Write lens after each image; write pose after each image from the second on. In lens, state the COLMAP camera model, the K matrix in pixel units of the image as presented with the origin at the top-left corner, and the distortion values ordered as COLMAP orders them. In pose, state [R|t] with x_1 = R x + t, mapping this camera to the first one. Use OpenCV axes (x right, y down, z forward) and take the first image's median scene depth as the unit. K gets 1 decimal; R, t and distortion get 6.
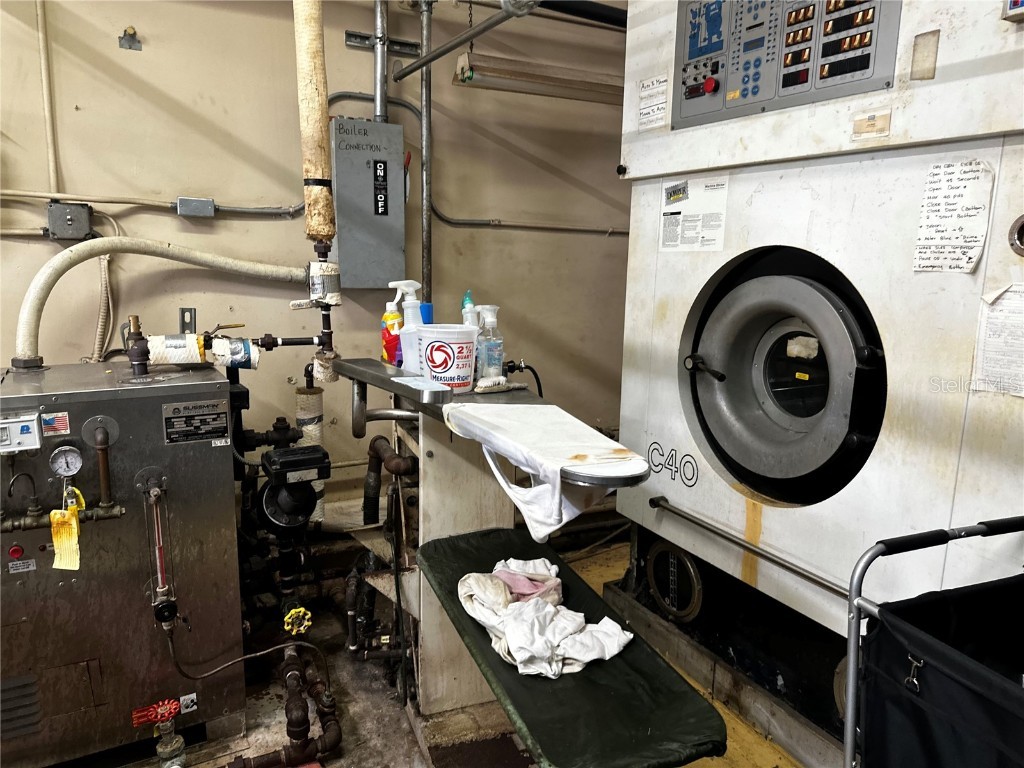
lens RADIAL K [[723.4, 0, 515.7], [0, 723.4, 386.3], [0, 0, 1]] dist [0.075108, -0.095844]
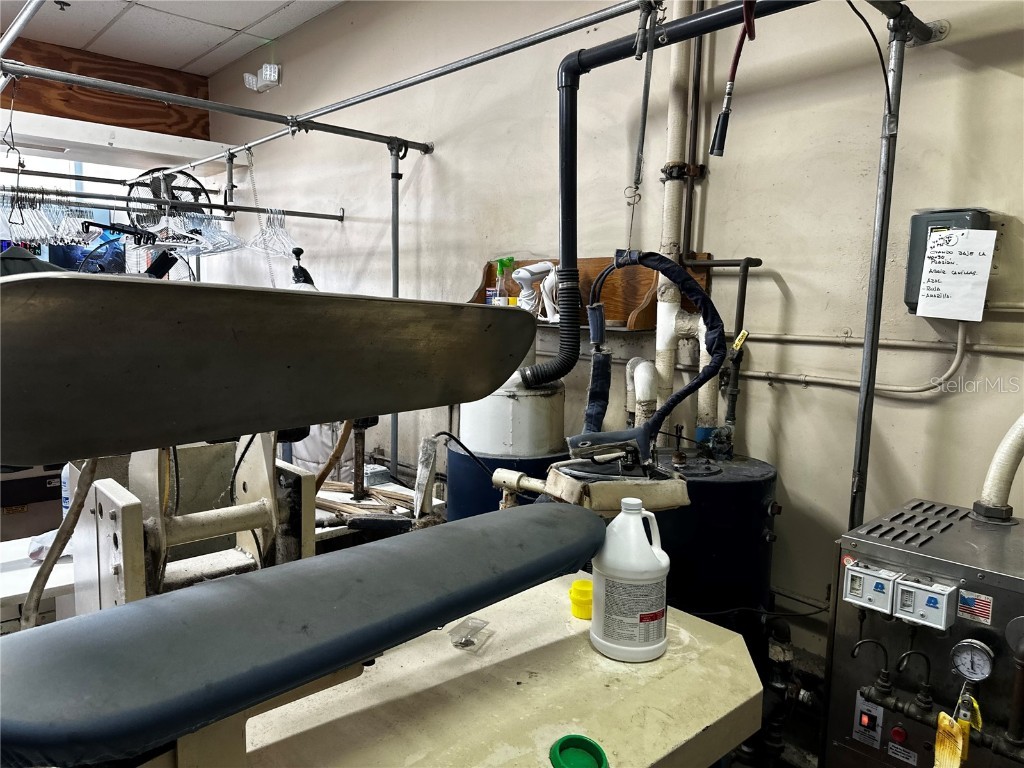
lens RADIAL K [[723.4, 0, 505.7], [0, 723.4, 381.9], [0, 0, 1]] dist [0.075108, -0.095844]
pose [[0.244079, 0.098811, -0.964708, -0.017698], [-0.204092, 0.977749, 0.048510, -0.099031], [0.948036, 0.185049, 0.258814, 0.235880]]
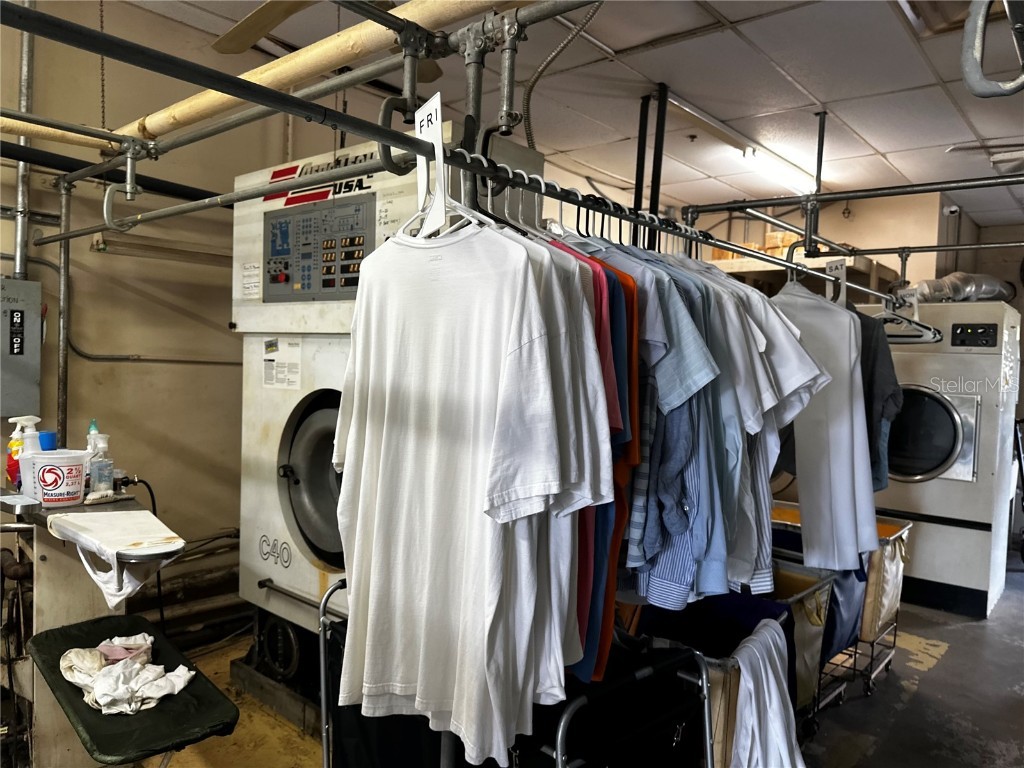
lens RADIAL K [[723.4, 0, 514.4], [0, 723.4, 385.9], [0, 0, 1]] dist [0.075108, -0.095844]
pose [[0.934094, -0.004085, 0.357004, 0.178109], [0.053700, 0.990167, -0.129176, 0.008949], [-0.352966, 0.139833, 0.925128, -0.454665]]
